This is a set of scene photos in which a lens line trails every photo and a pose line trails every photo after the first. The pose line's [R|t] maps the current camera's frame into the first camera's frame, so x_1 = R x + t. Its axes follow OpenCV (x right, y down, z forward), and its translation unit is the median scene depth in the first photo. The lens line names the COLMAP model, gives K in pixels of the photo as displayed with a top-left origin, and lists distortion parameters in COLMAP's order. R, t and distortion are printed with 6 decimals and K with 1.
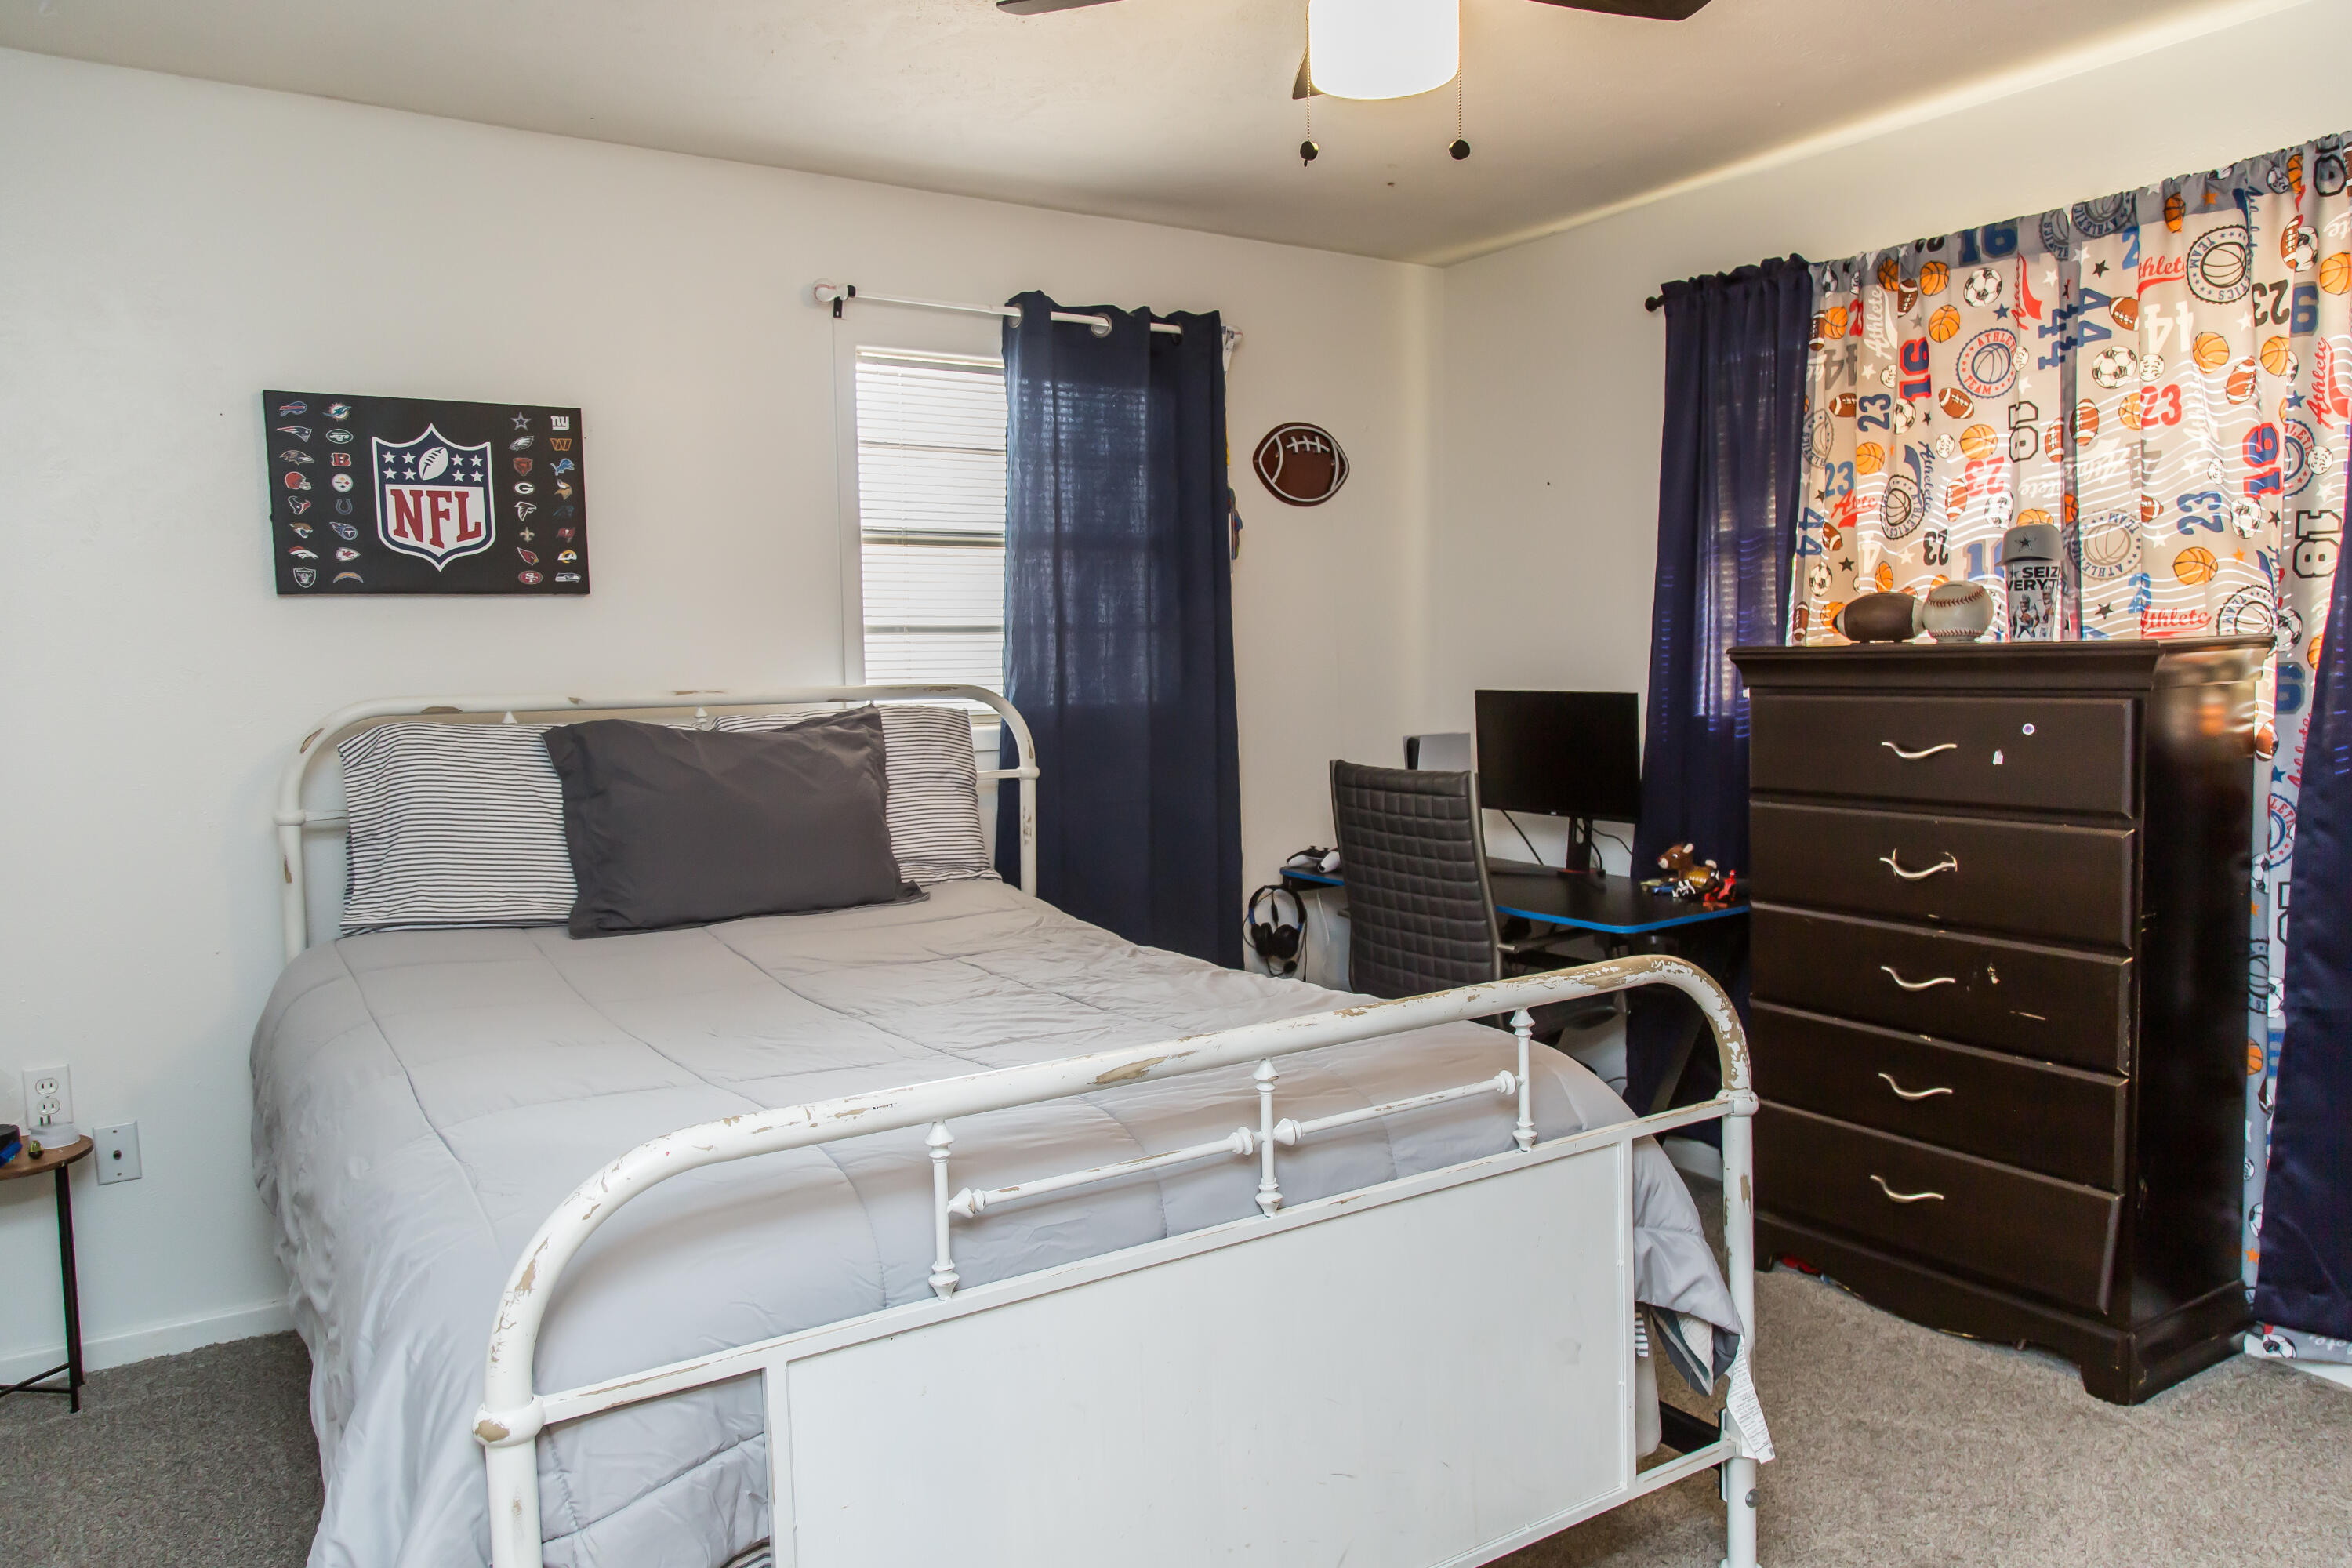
lens RADIAL K [[1533.1, 0, 1181.4], [0, 1533.1, 772.2], [0, 0, 1]] dist [0.001701, 0.002366]
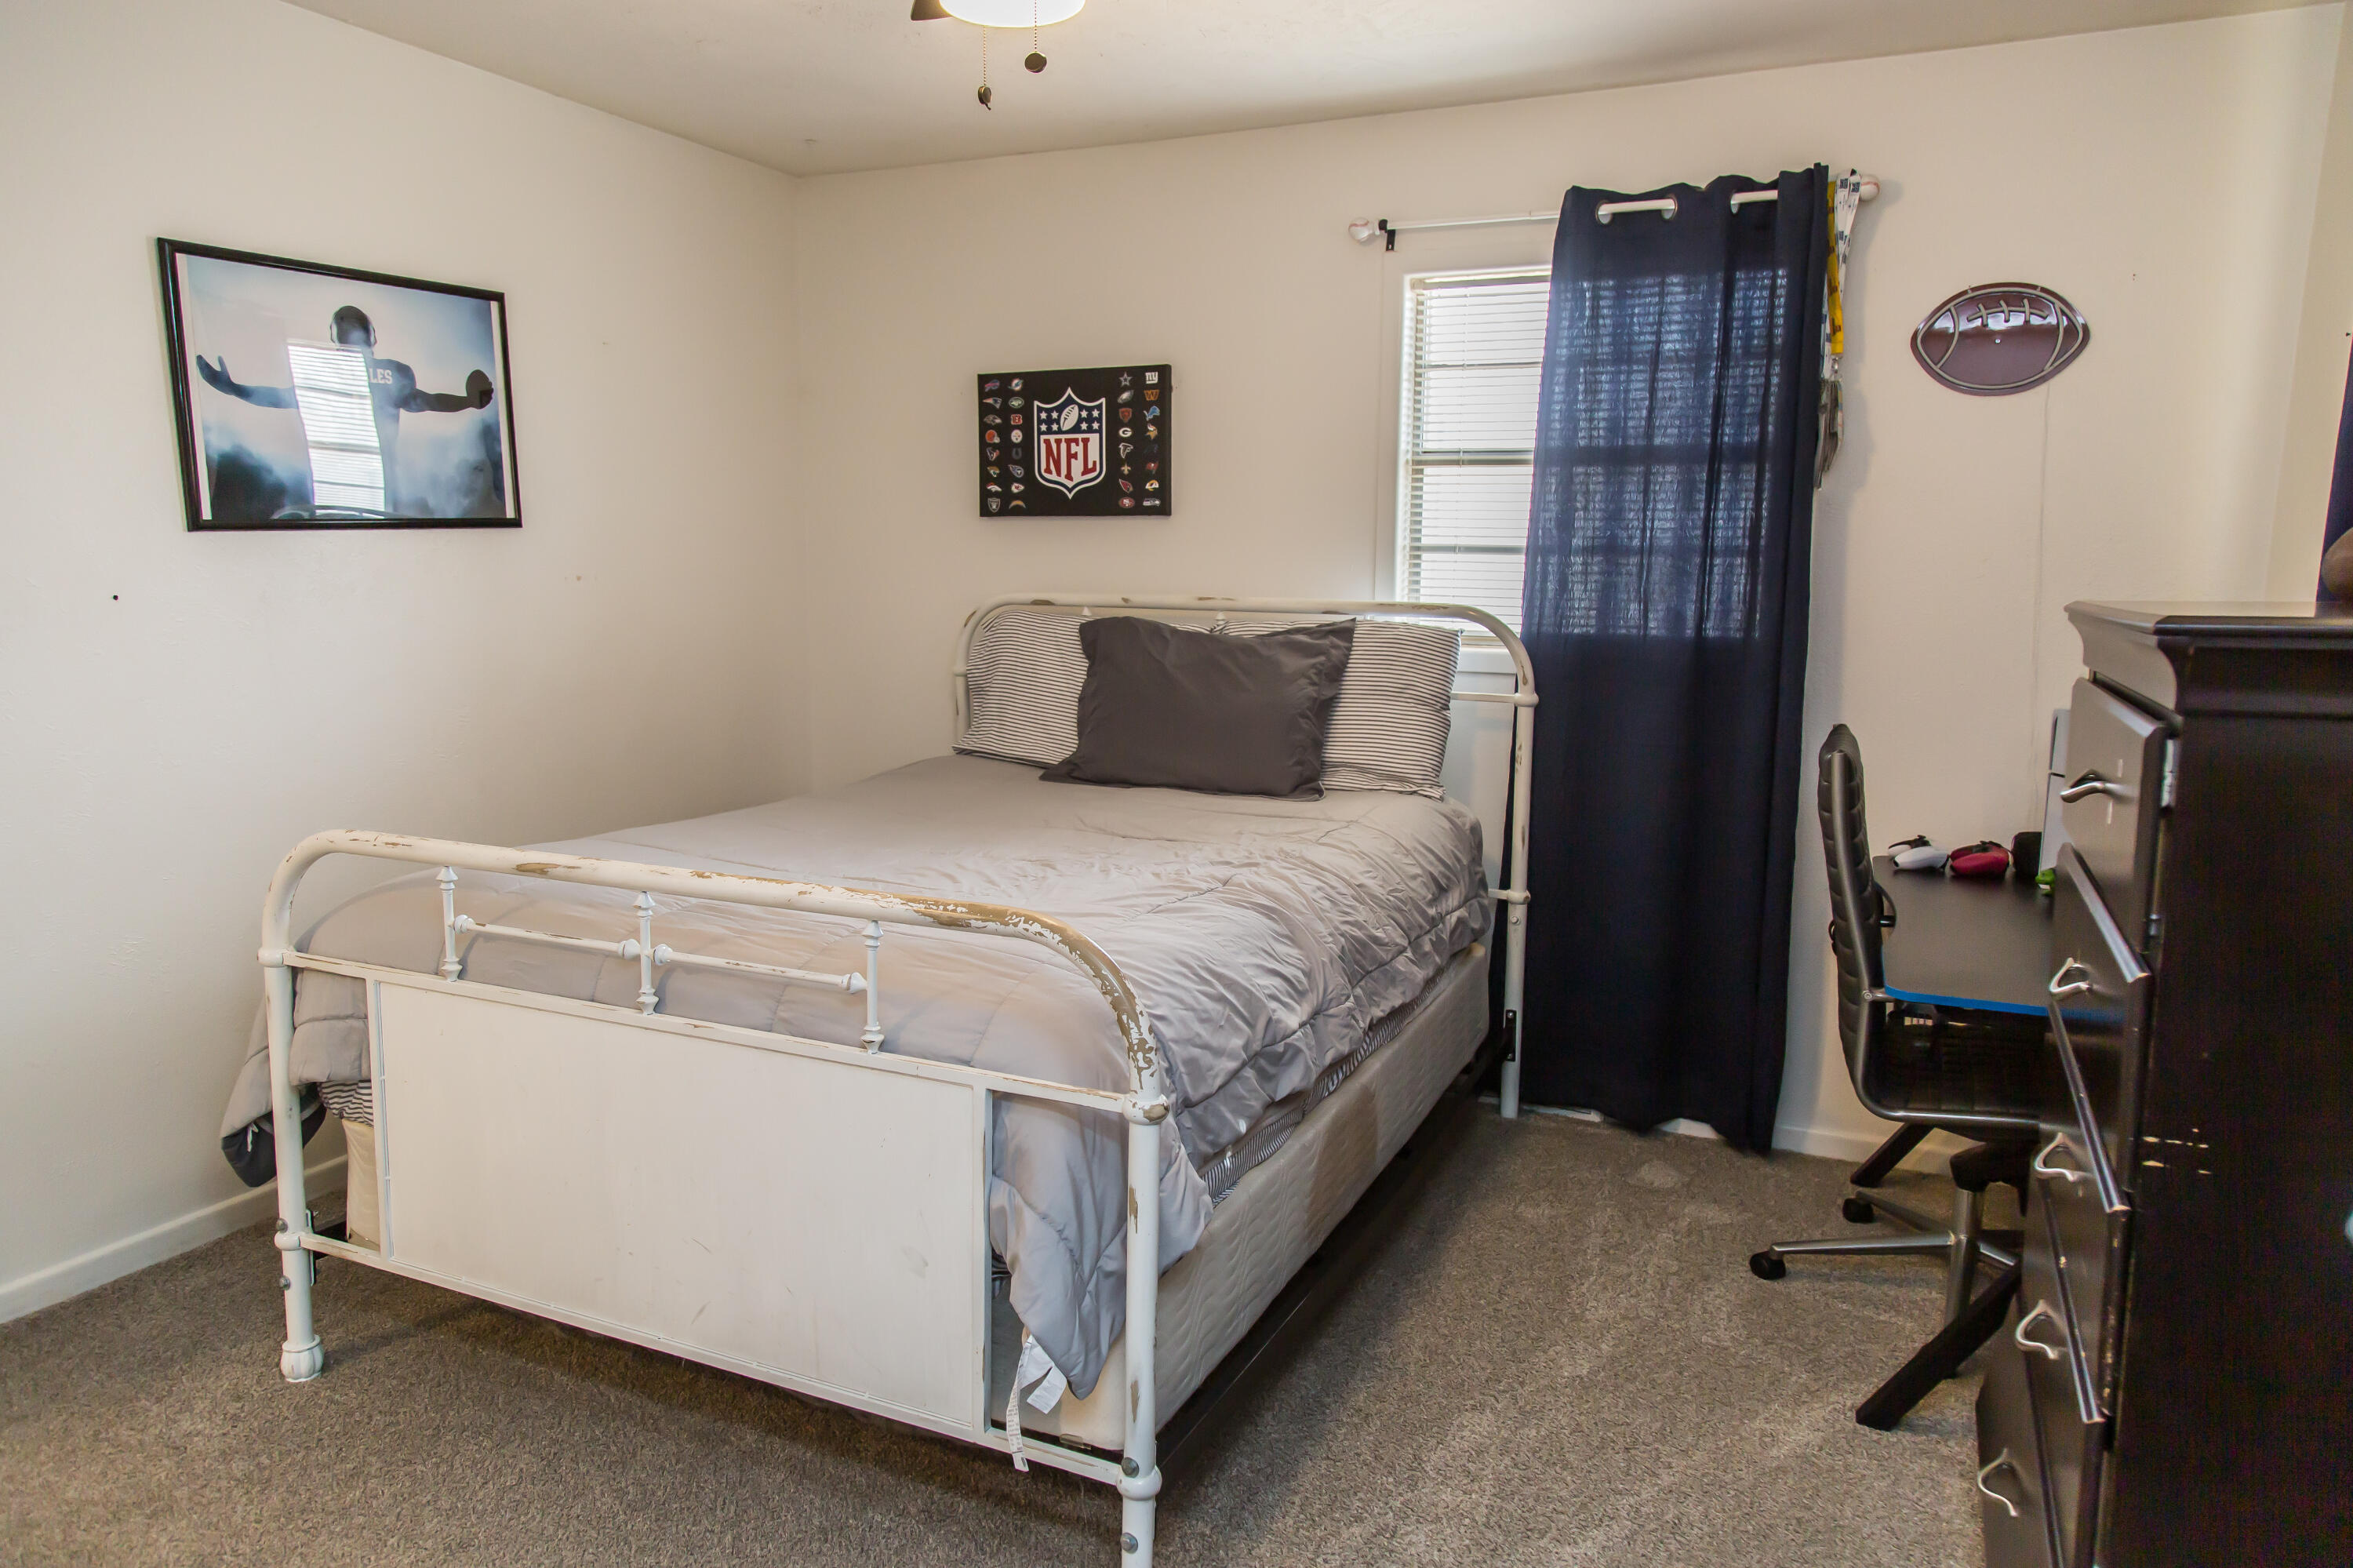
lens RADIAL K [[1533.8, 0, 1251.5], [0, 1533.8, 786.7], [0, 0, 1]] dist [0.001701, 0.002366]
pose [[0.560267, 0.142688, -0.815930, 0.727586], [-0.090124, 0.989704, 0.111193, -0.045201], [0.823395, 0.011237, 0.567358, 0.370201]]
